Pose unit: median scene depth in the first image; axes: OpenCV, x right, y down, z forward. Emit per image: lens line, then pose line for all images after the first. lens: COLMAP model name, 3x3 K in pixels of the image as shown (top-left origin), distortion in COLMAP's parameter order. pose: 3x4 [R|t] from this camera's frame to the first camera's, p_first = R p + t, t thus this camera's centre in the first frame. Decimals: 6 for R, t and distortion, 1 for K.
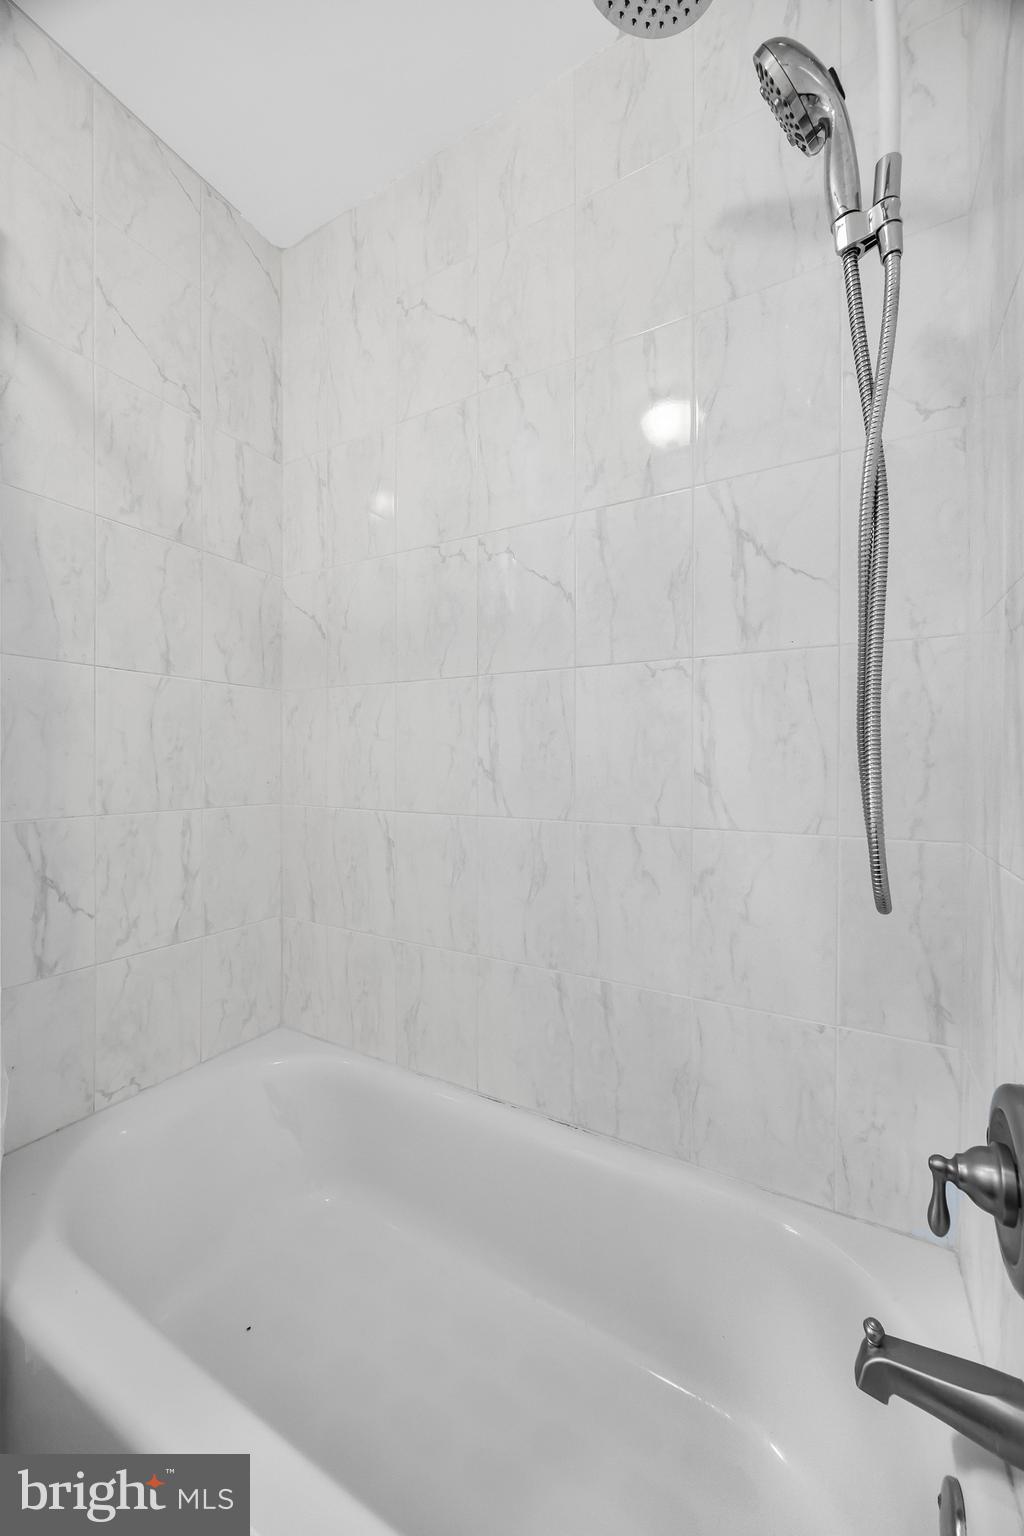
lens RADIAL K [[591.2, 0, 515.3], [0, 591.2, 771.5], [0, 0, 1]] dist [0.004345, 0.000289]
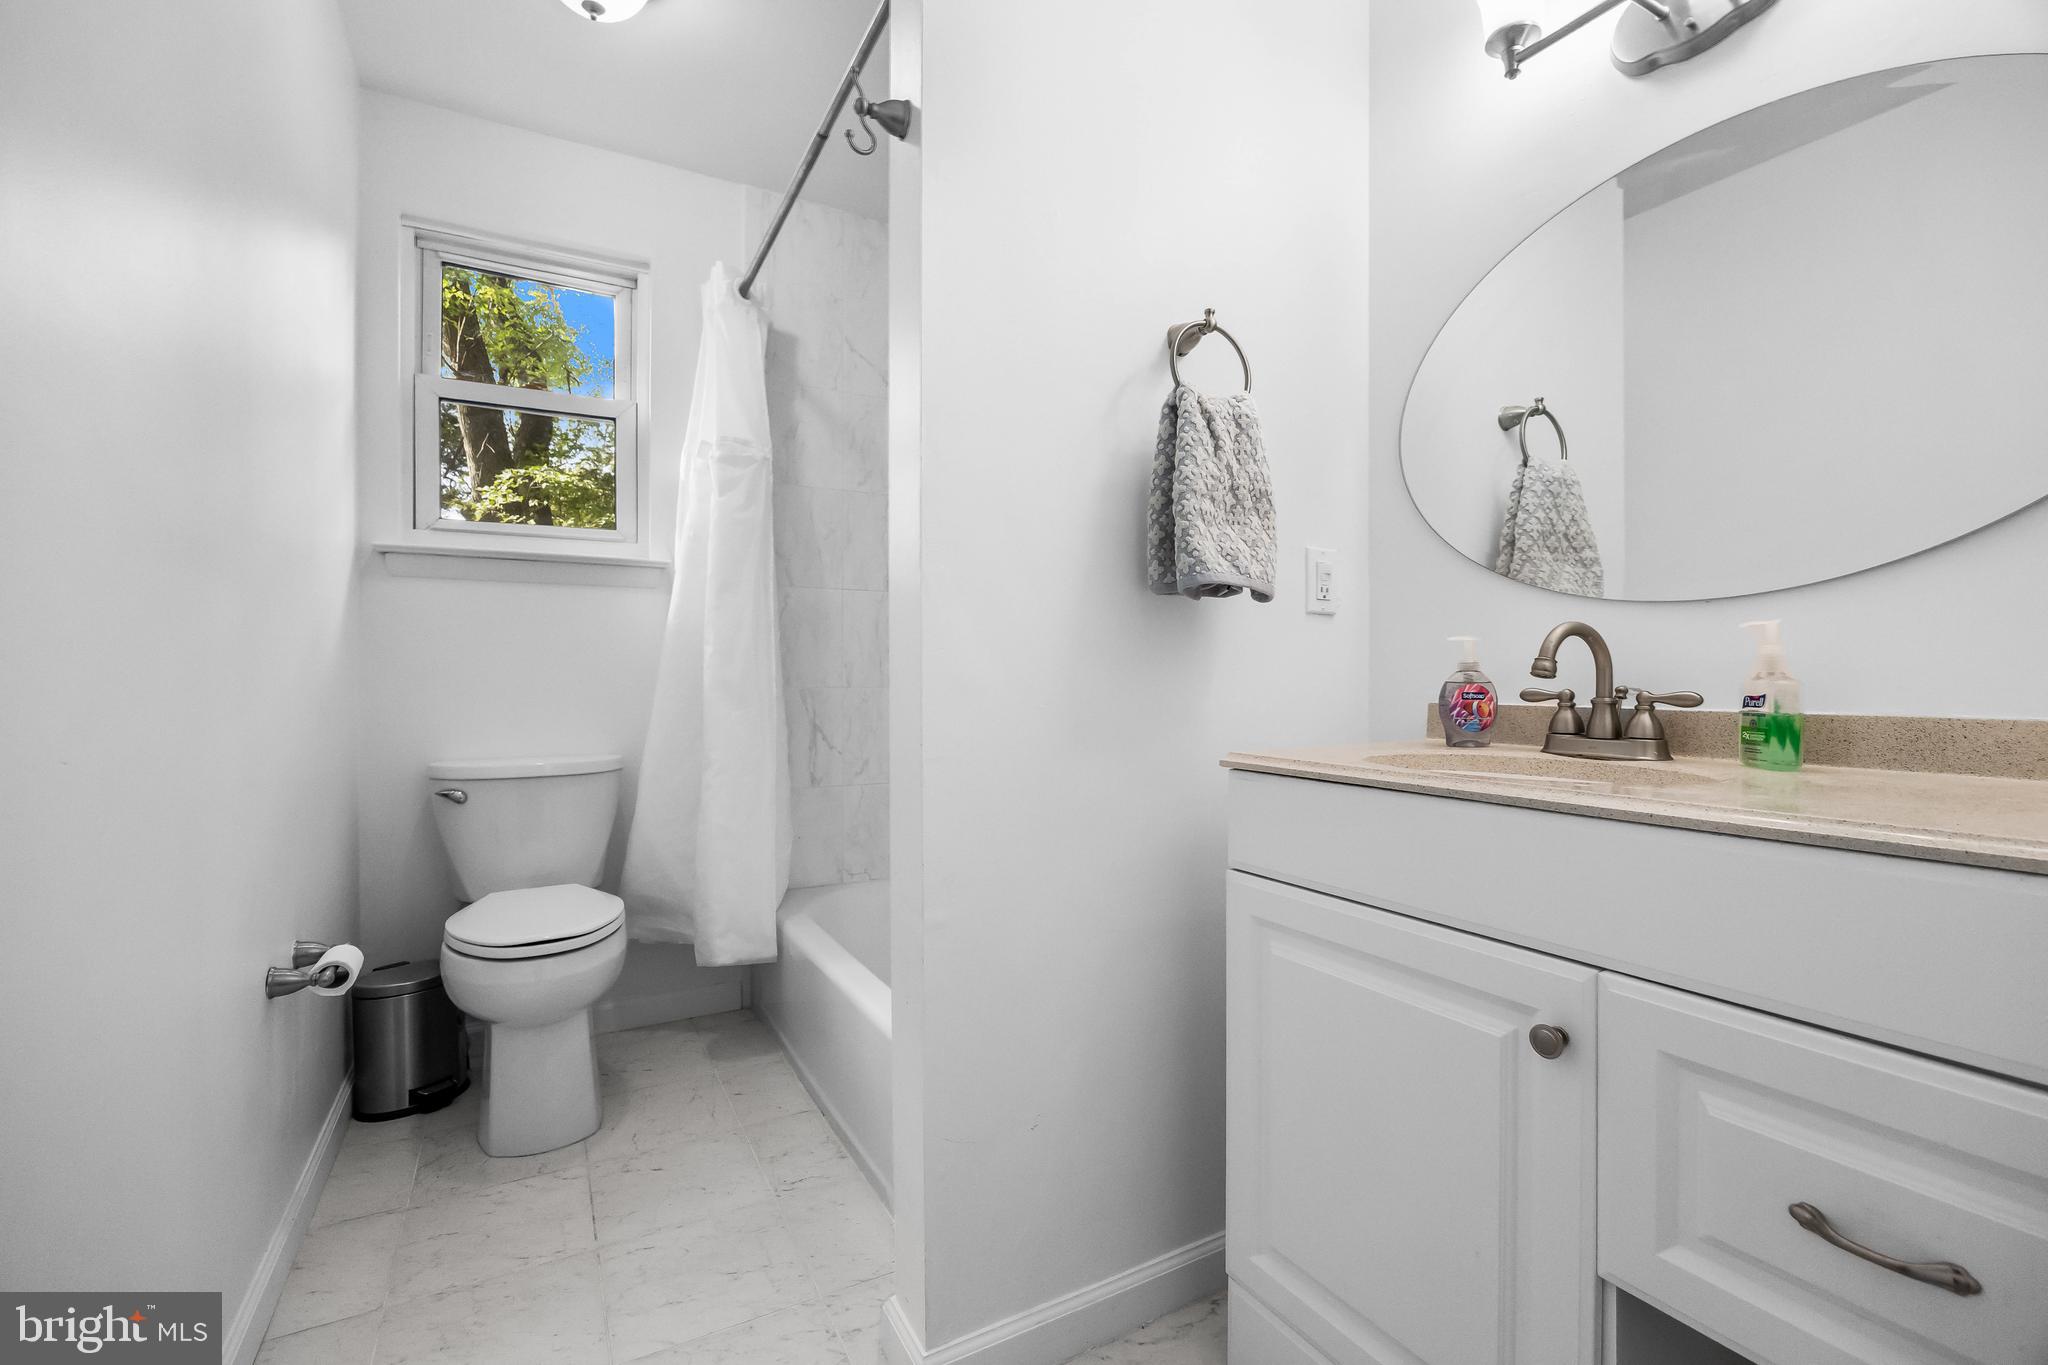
lens RADIAL K [[909.3, 0, 1024.8], [0, 909.3, 675.0], [0, 0, 1]] dist [-0.001608, -0.000028]
pose [[0.853344, 0.008503, -0.521278, 0.952949], [-0.005554, 0.999959, 0.007218, 0.023878], [0.521318, -0.003265, 0.853356, -0.788237]]
